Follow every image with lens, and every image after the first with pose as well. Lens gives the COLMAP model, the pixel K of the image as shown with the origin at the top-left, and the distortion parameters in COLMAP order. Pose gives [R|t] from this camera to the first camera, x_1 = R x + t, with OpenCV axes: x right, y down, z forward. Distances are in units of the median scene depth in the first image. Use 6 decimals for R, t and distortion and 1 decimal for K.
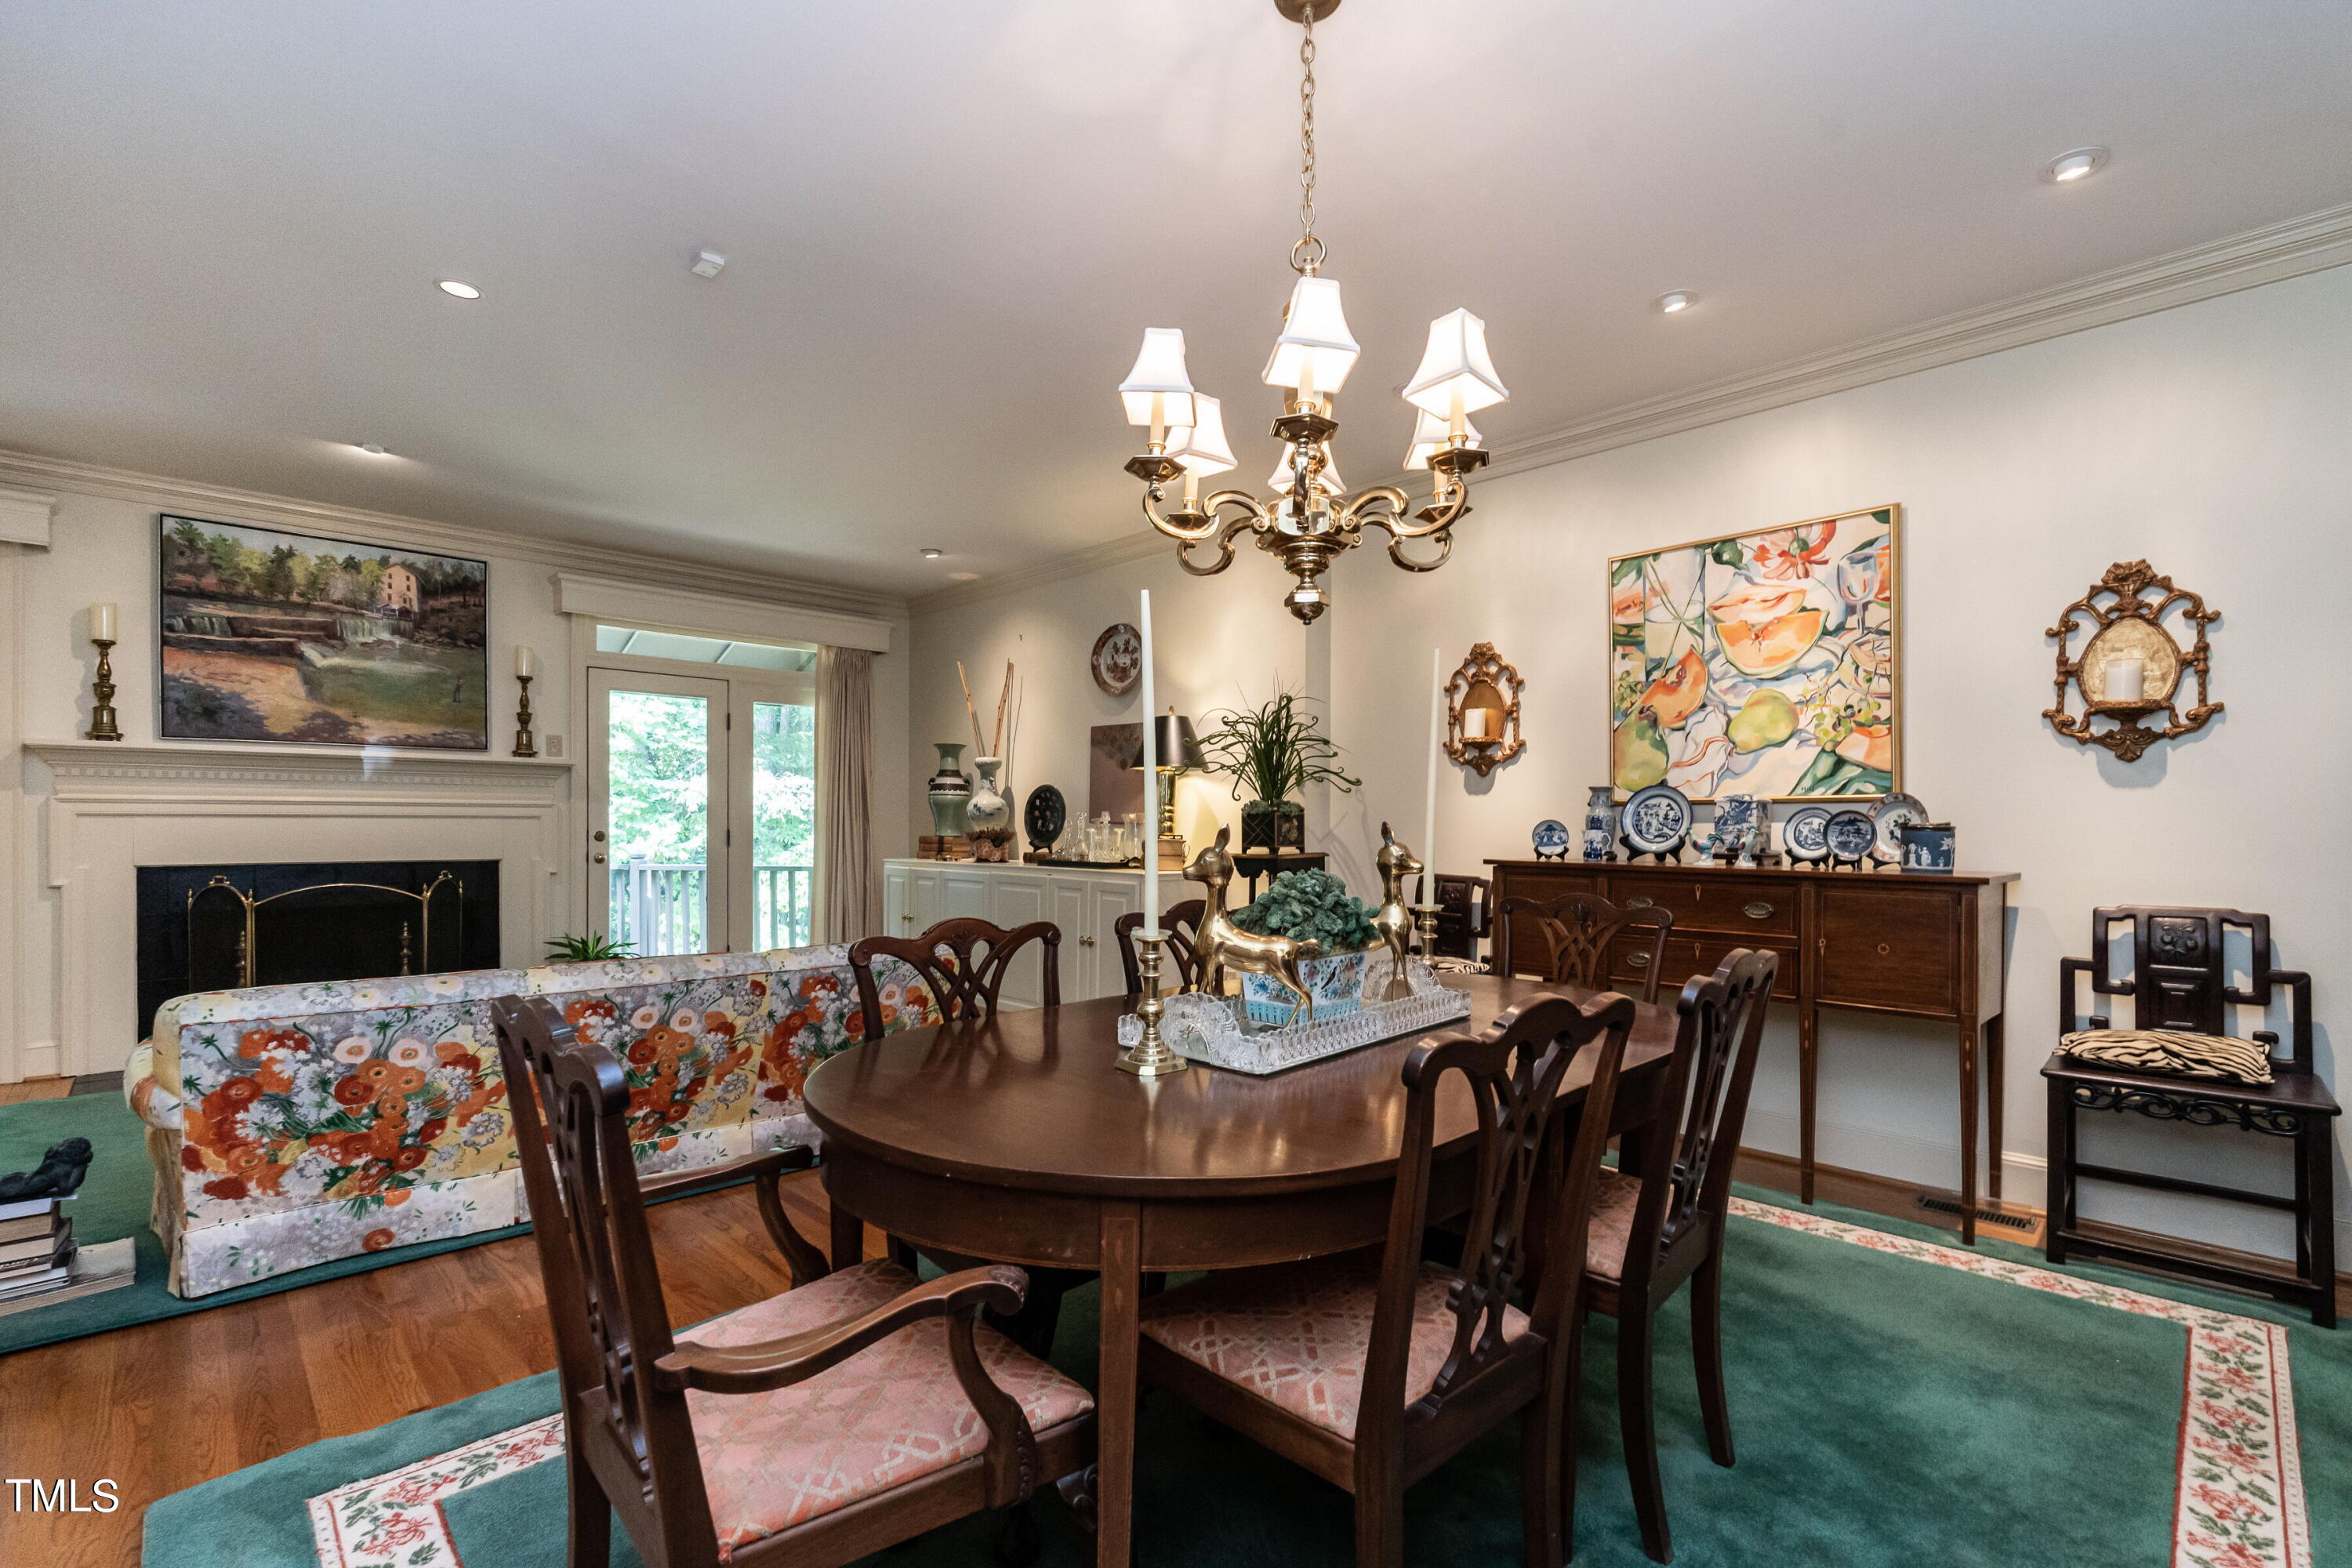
lens RADIAL K [[1033.0, 0, 1172.3], [0, 1033.0, 827.3], [0, 0, 1]] dist [-0.001943, 0.000257]
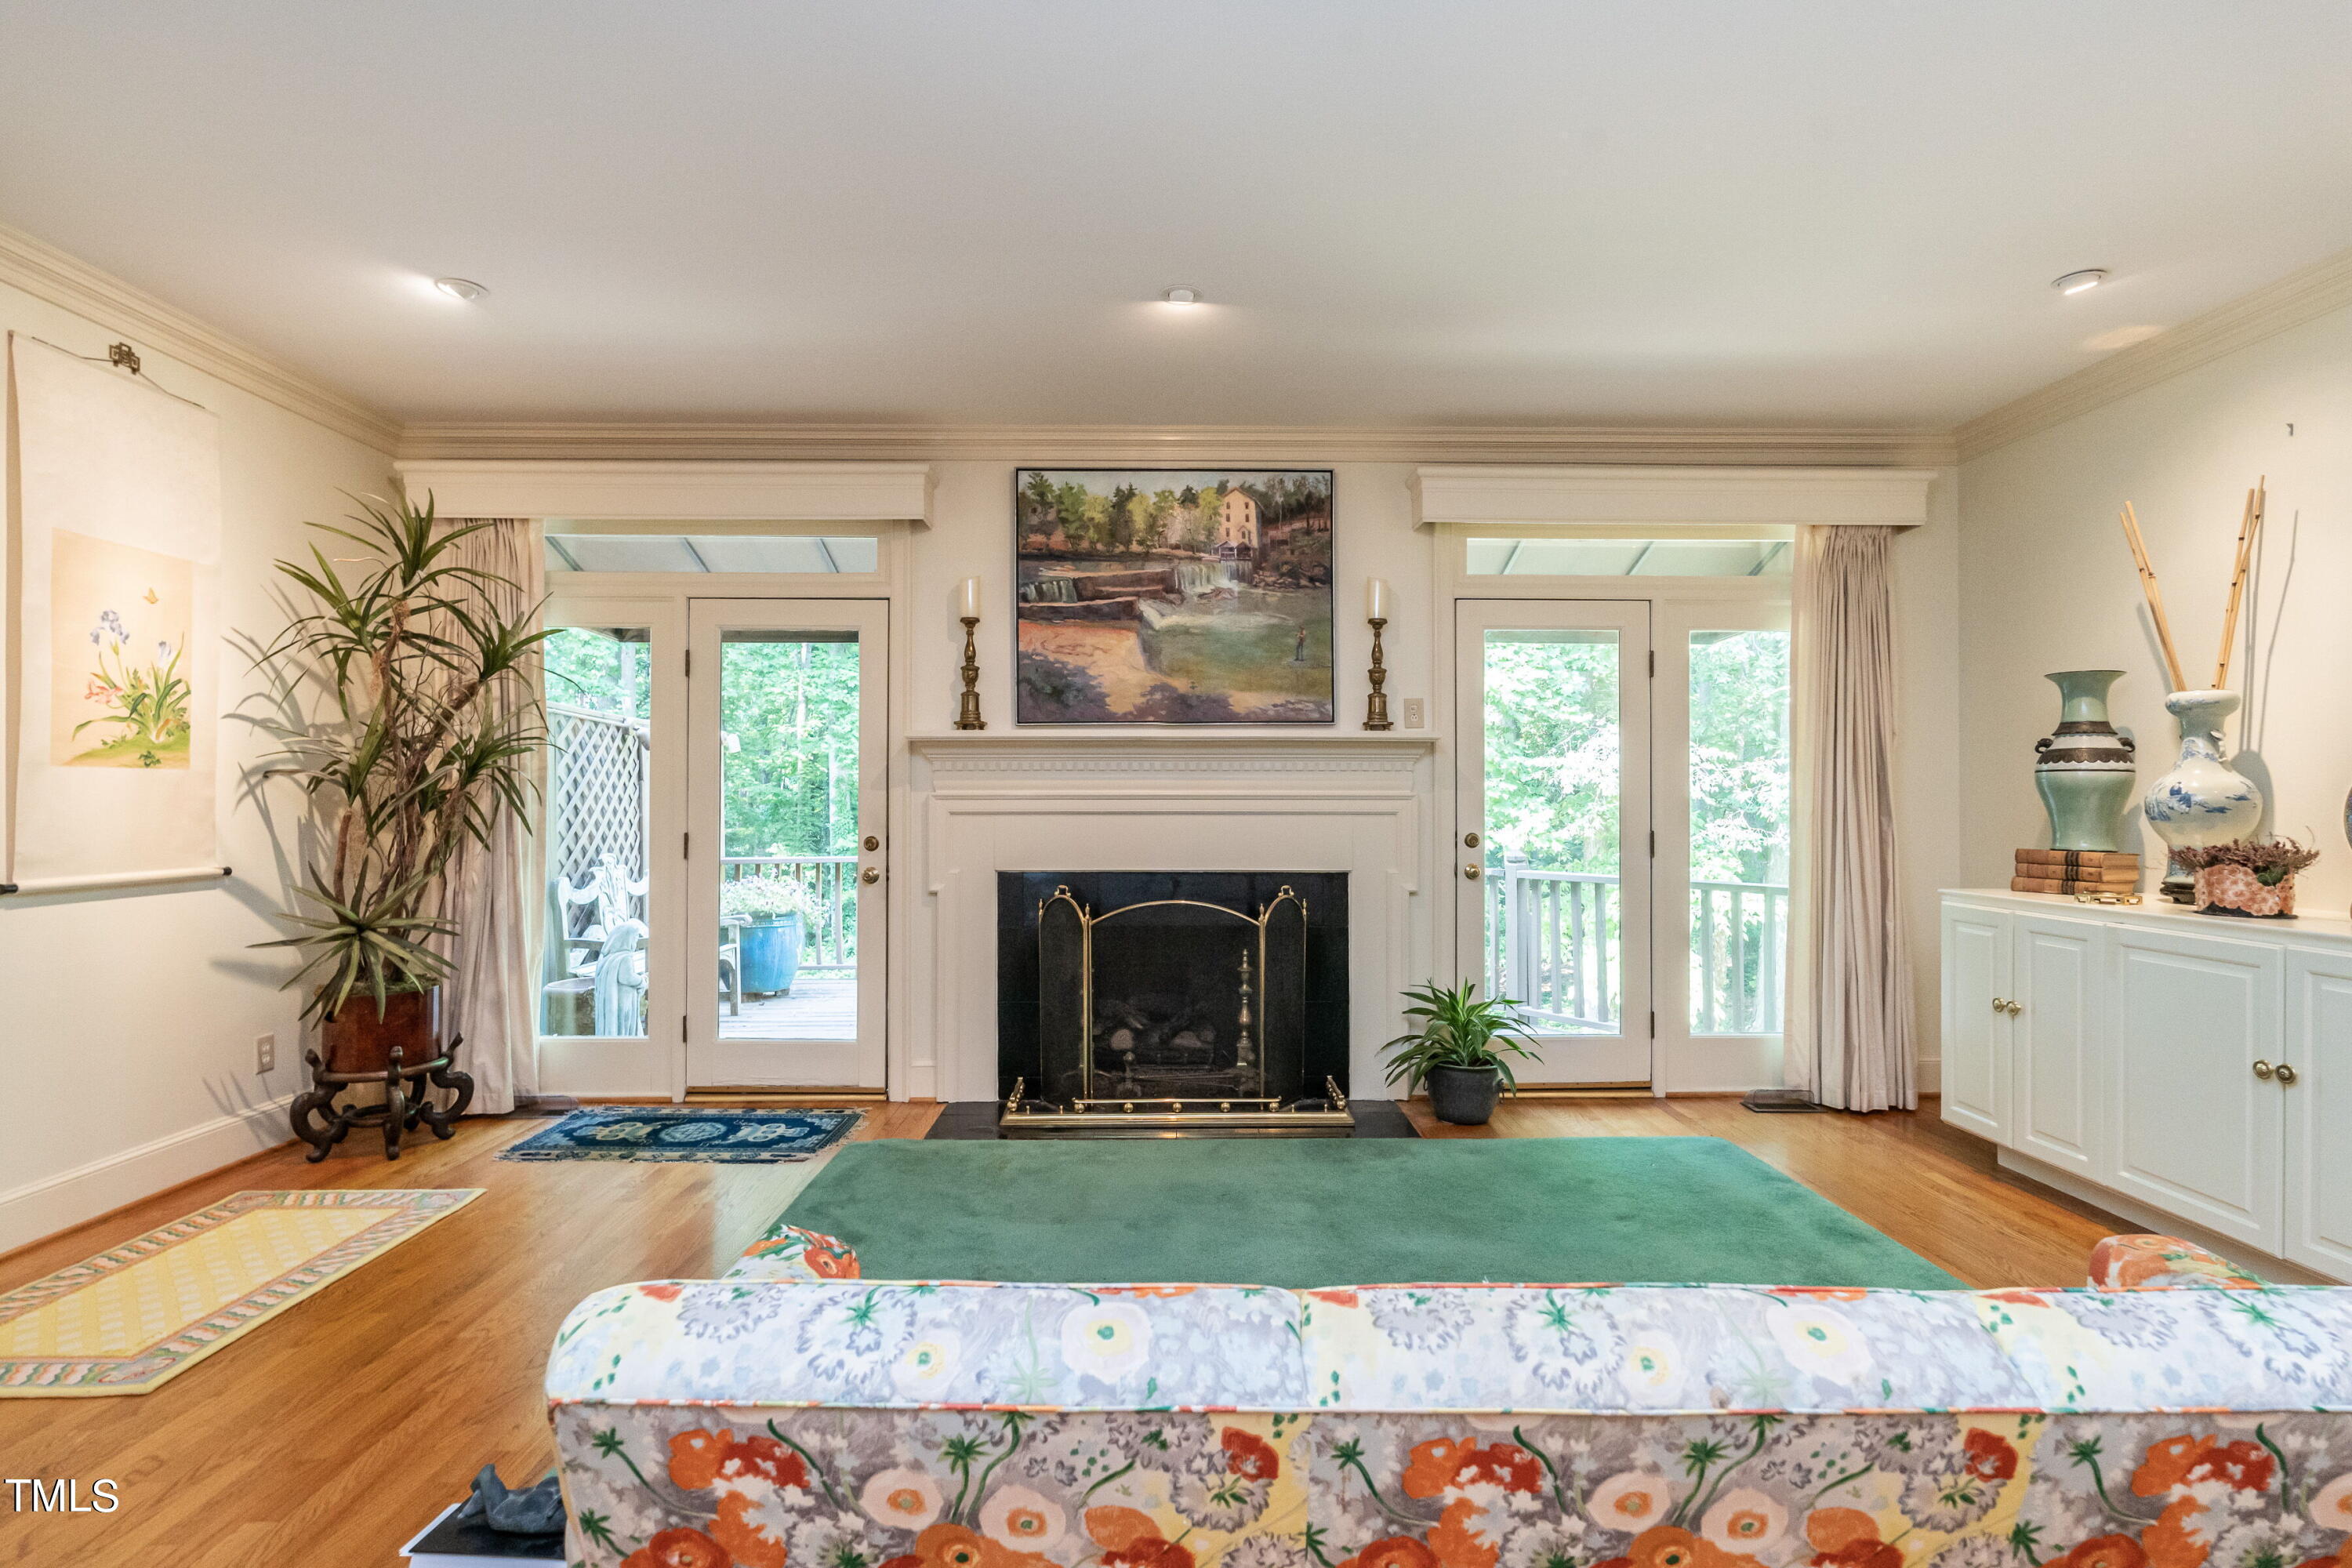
lens RADIAL K [[1128.4, 0, 1176.0], [0, 1128.4, 784.0], [0, 0, 1]] dist [-0.003447, -0.000301]
pose [[0.727077, -0.012364, -0.686445, -0.221879], [-0.001566, 0.999805, -0.019668, -0.017356], [0.686555, 0.015375, 0.726916, 0.387956]]
